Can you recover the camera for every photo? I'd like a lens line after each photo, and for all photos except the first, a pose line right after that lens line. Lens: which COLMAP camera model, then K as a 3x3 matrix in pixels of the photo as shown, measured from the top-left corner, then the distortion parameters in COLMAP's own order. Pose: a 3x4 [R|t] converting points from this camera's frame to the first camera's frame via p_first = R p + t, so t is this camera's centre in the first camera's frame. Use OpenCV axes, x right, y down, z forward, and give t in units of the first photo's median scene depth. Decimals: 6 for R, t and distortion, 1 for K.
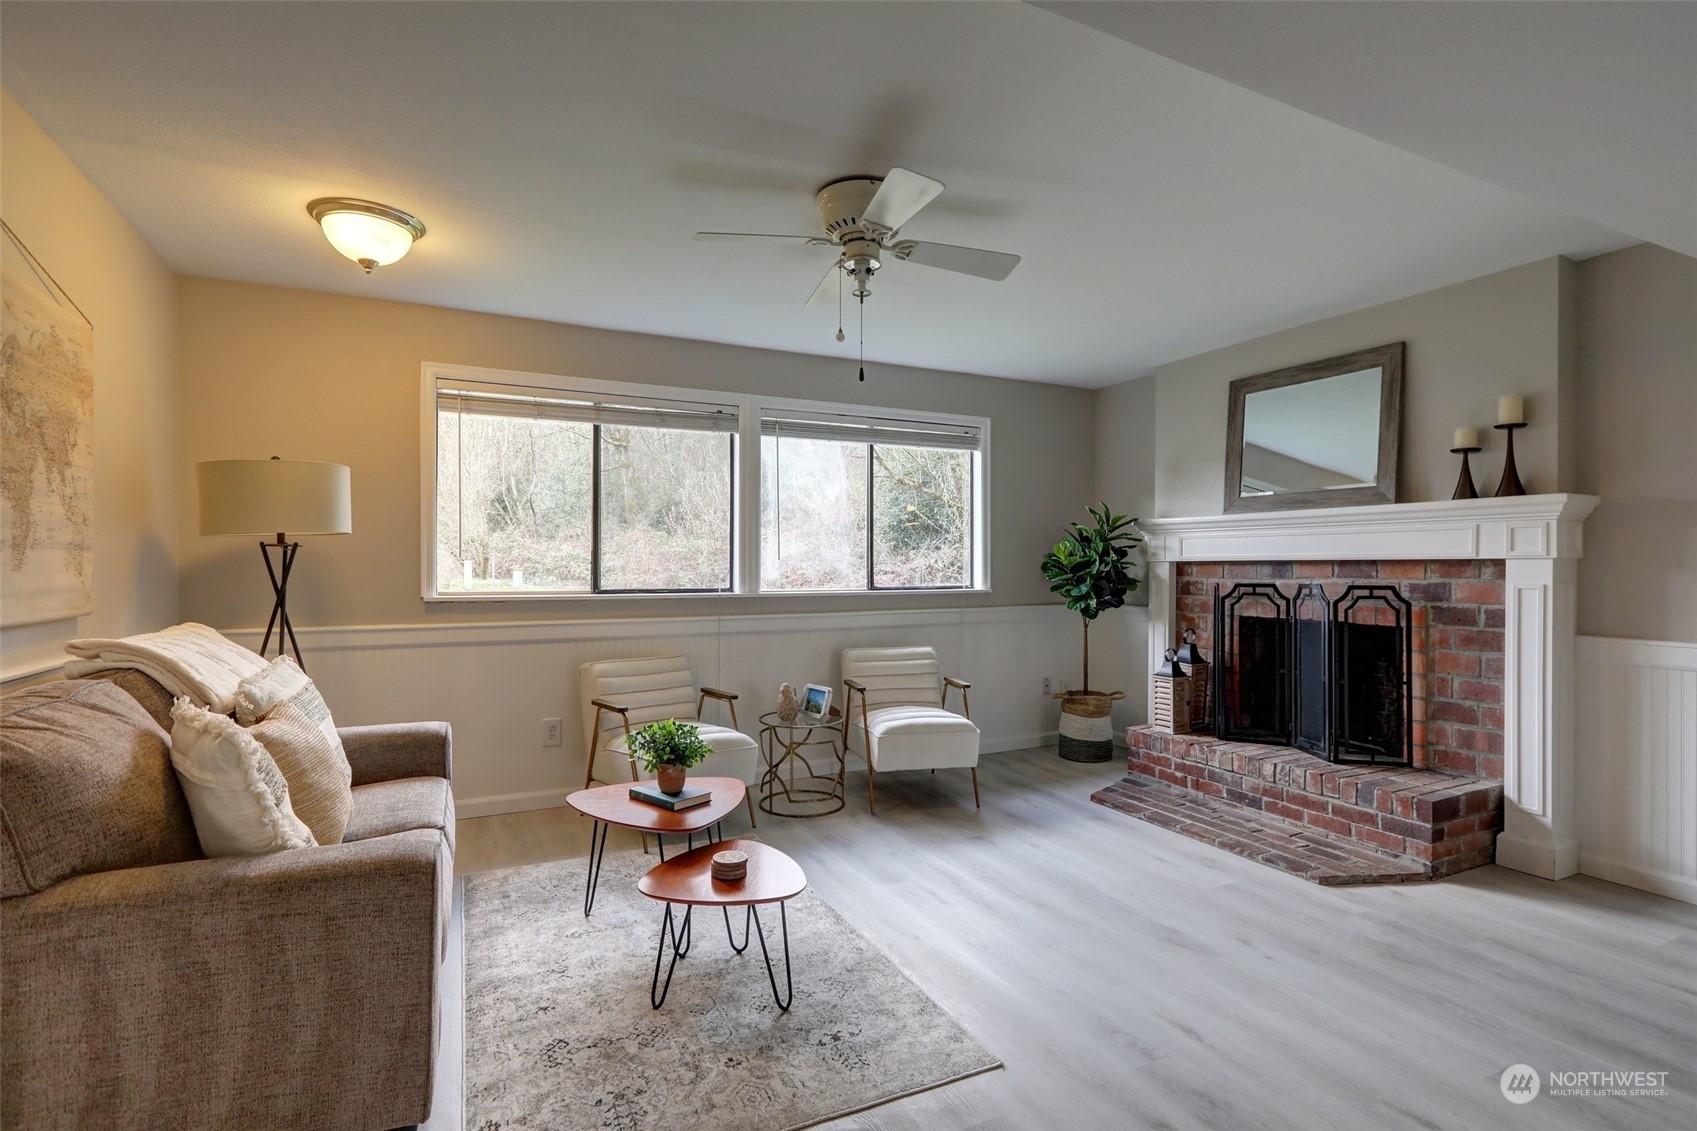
lens RADIAL K [[827.9, 0, 848.5], [0, 827.9, 565.5], [0, 0, 1]] dist [0.001789, 0.000243]
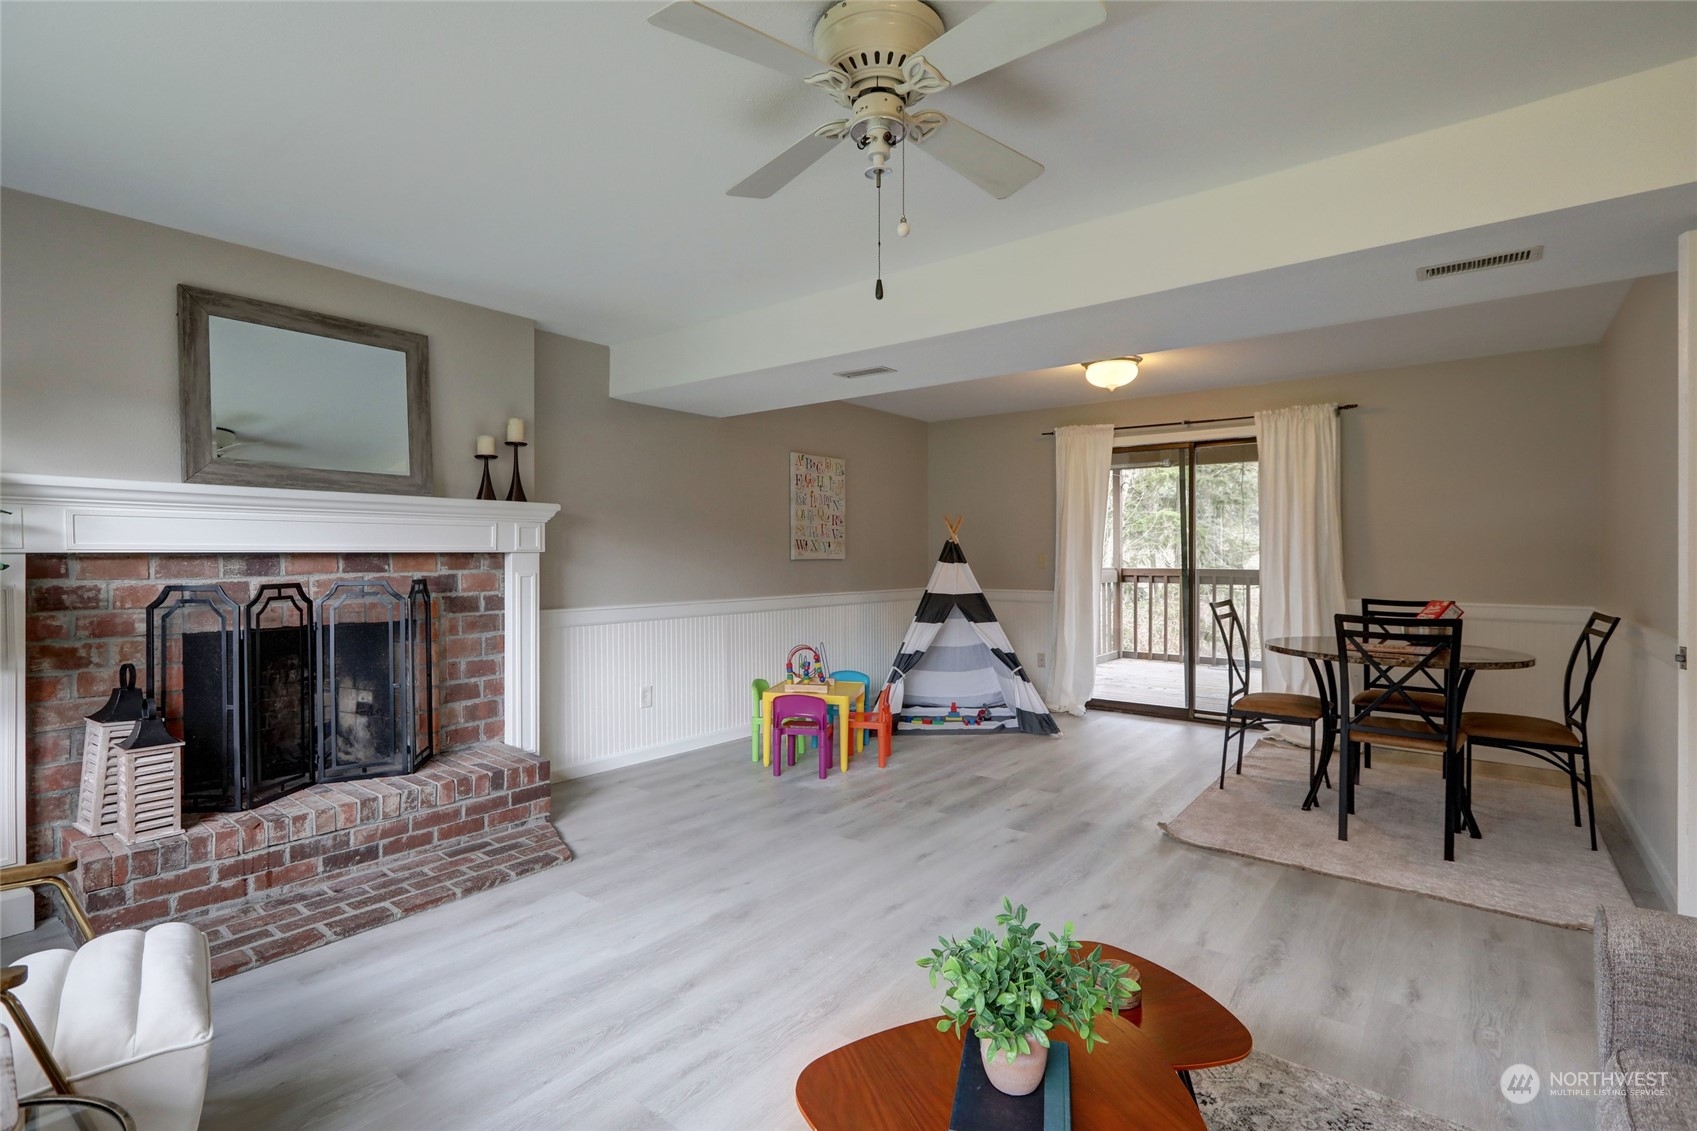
lens RADIAL K [[789.2, 0, 845.3], [0, 789.2, 557.0], [0, 0, 1]] dist [-0.003895, -0.000521]
pose [[-0.428124, -0.004002, 0.903711, -0.429122], [-0.000178, 0.999991, 0.004344, -0.006169], [-0.903720, 0.001699, -0.428120, 0.981516]]
